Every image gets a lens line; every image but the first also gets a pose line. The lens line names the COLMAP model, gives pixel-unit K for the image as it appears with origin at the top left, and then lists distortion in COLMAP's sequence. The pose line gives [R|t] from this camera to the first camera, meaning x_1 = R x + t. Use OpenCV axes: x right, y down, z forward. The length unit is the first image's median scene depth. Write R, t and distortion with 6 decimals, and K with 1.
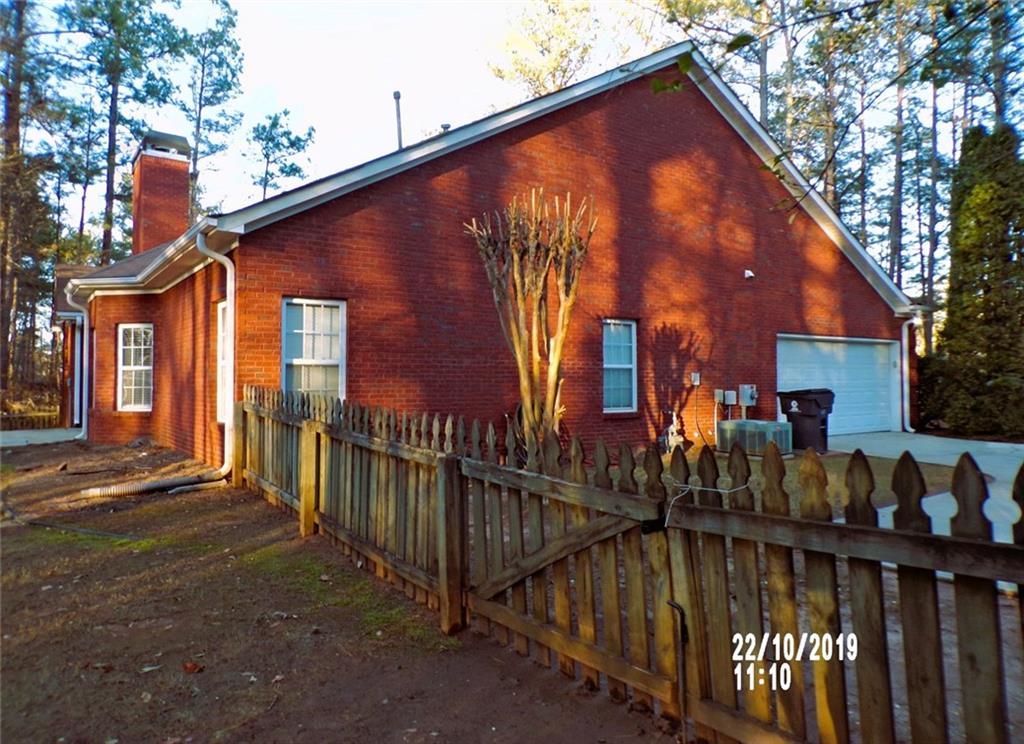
lens RADIAL K [[720.9, 0, 502.9], [0, 720.9, 354.8], [0, 0, 1]] dist [-0.006767, -0.002513]
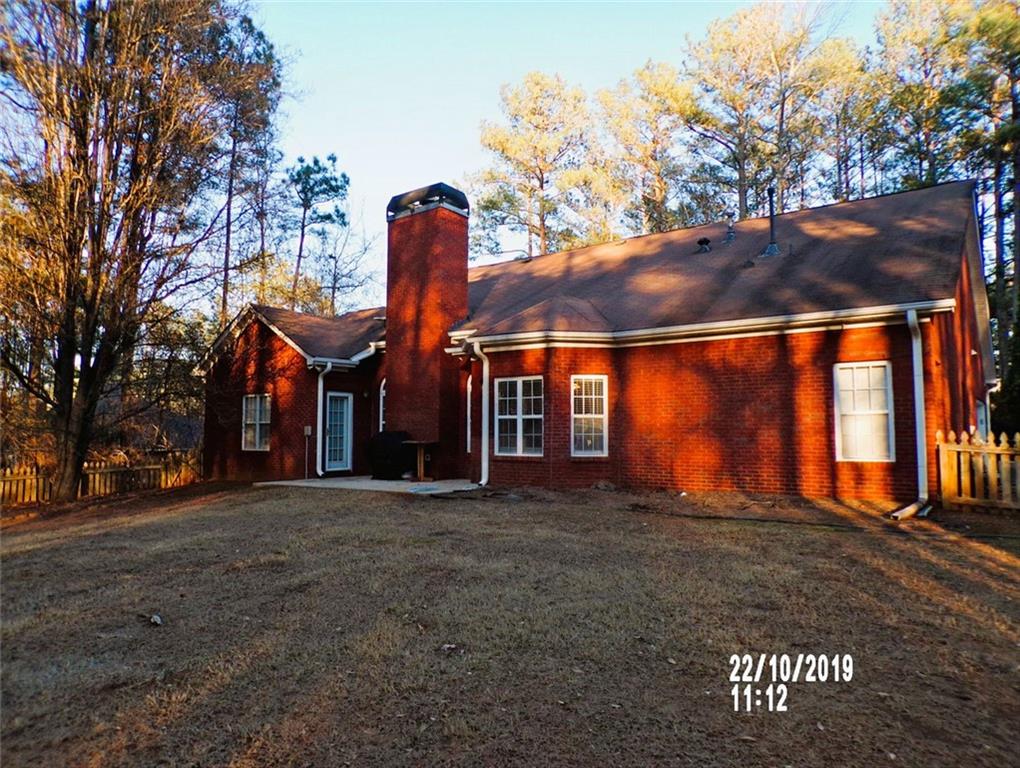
lens RADIAL K [[718.6, 0, 505.9], [0, 718.6, 383.8], [0, 0, 1]] dist [-0.000529, 0.002747]
pose [[0.947394, 0.030427, 0.318620, -0.933229], [-0.017854, 0.998945, -0.042309, 0.016876], [-0.319571, 0.034395, 0.946938, 0.020995]]
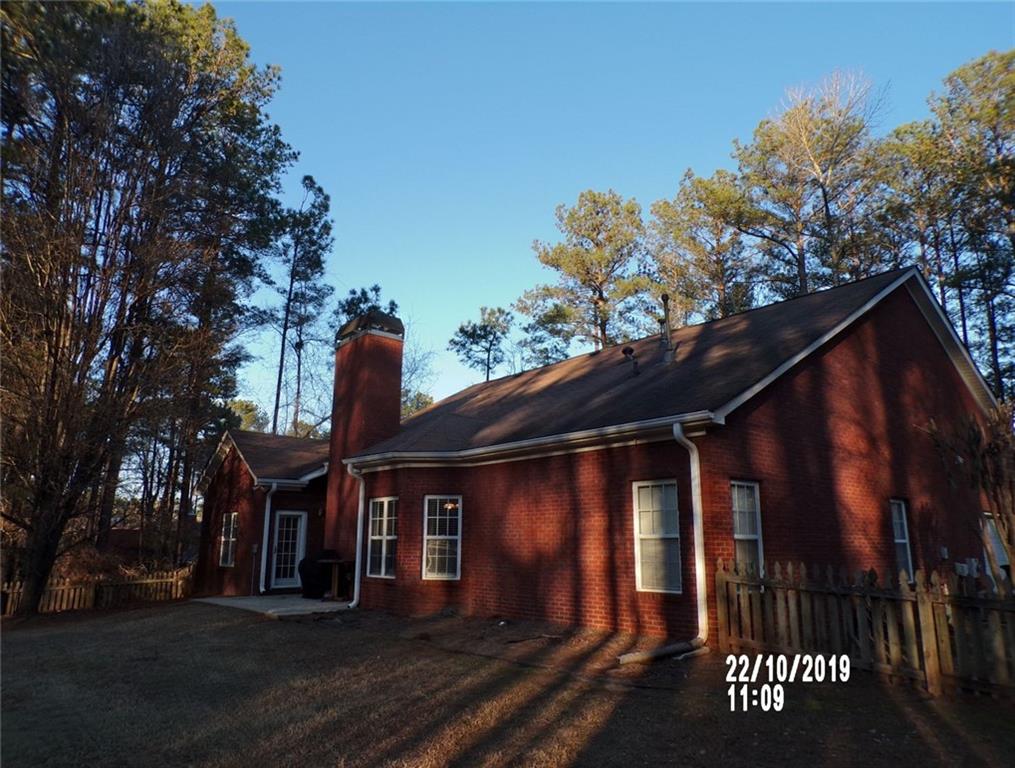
lens RADIAL K [[715.1, 0, 503.4], [0, 715.1, 383.8], [0, 0, 1]] dist [-0.000529, 0.002747]
pose [[0.995481, 0.030123, 0.090057, -0.501685], [-0.012818, 0.982299, -0.186879, -0.007855], [-0.094092, 0.184880, 0.978246, -0.070939]]
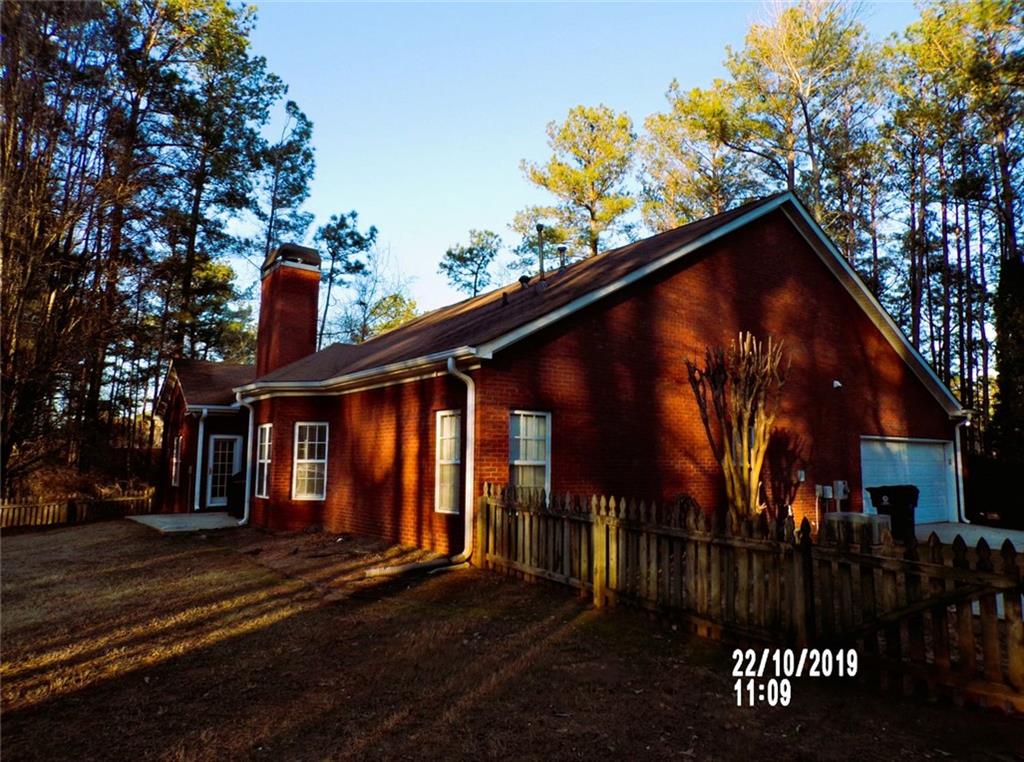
lens RADIAL K [[721.6, 0, 516.3], [0, 721.6, 371.4], [0, 0, 1]] dist [0.005072, 0.001406]
pose [[0.999411, 0.013979, 0.031335, -0.216495], [-0.011073, 0.995783, -0.091069, -0.021621], [-0.032476, 0.090669, 0.995351, -0.143673]]
